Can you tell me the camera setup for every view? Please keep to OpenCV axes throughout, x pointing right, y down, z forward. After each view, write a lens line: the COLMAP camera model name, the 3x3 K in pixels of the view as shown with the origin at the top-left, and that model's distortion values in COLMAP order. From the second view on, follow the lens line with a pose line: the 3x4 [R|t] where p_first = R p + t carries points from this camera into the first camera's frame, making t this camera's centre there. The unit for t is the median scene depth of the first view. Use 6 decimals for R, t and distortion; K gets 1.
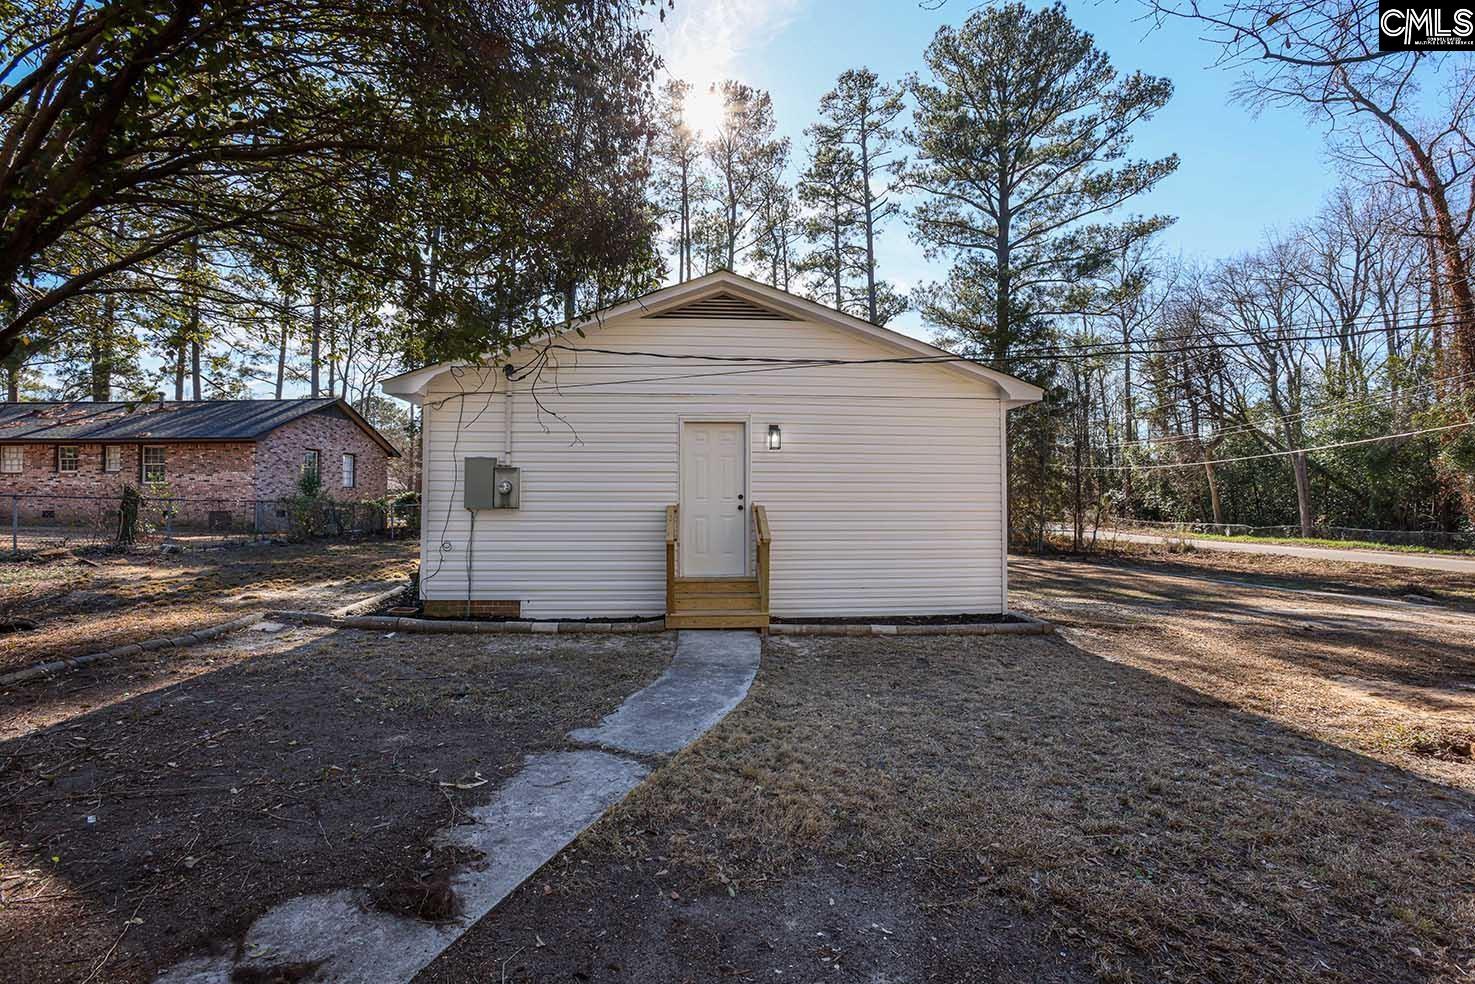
lens RADIAL K [[675.9, 0, 739.8], [0, 675.9, 482.4], [0, 0, 1]] dist [-0.071928, 0.028919]
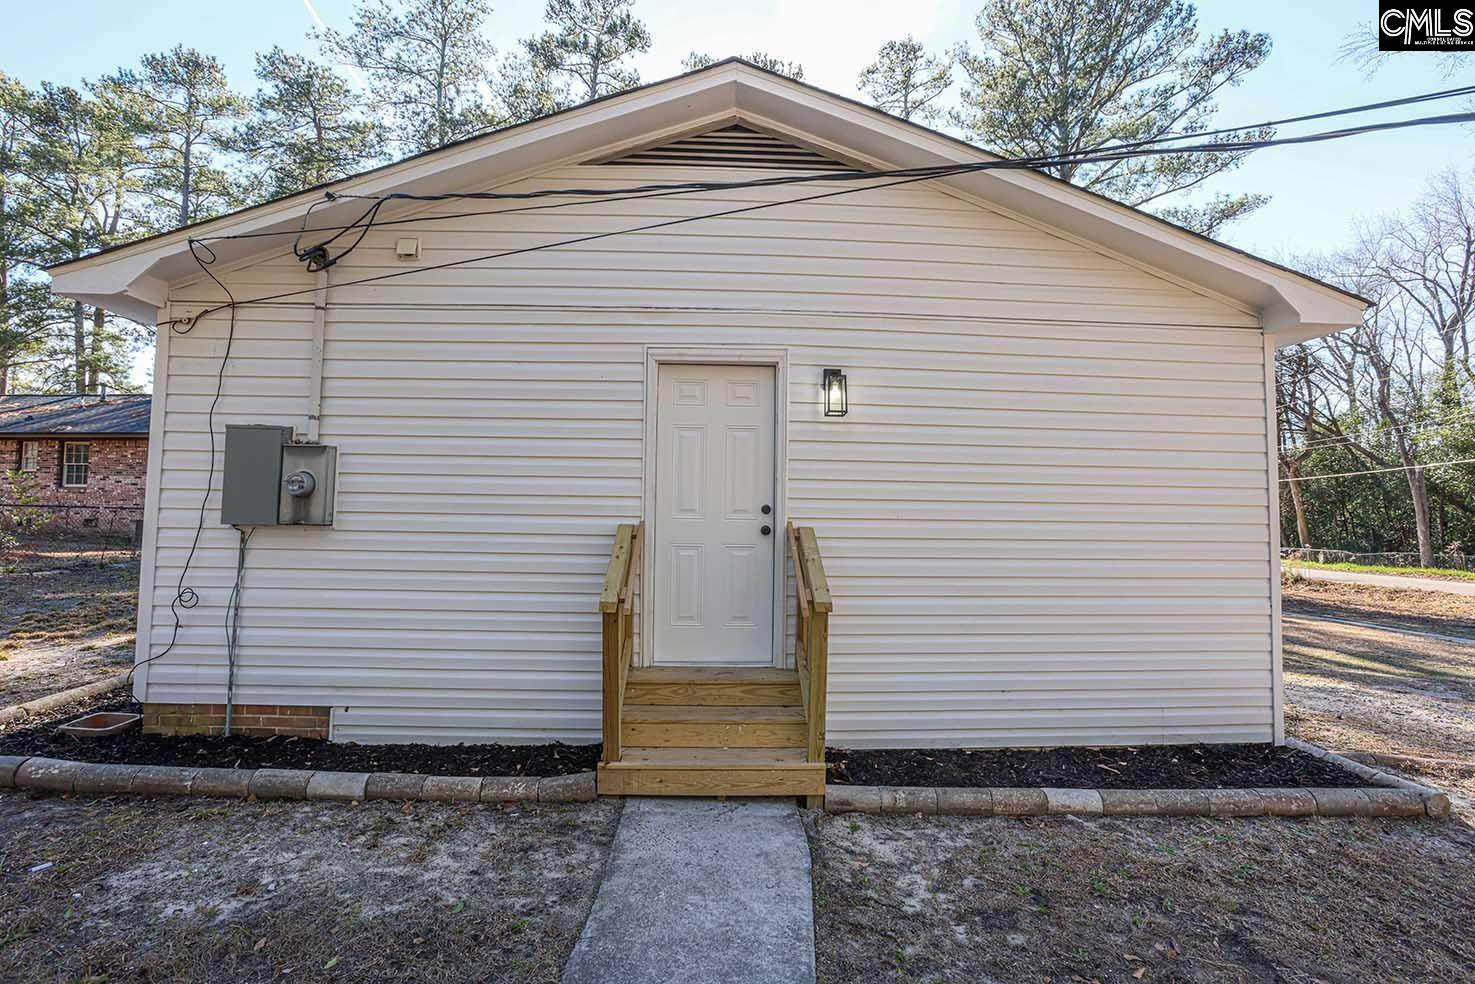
lens RADIAL K [[675.9, 0, 739.8], [0, 675.9, 482.4], [0, 0, 1]] dist [-0.071928, 0.028919]
pose [[0.999172, 0.010781, -0.039238, 0.000443], [-0.011662, 0.999683, -0.022301, 0.004871], [0.038986, 0.022740, 0.998981, 0.188972]]
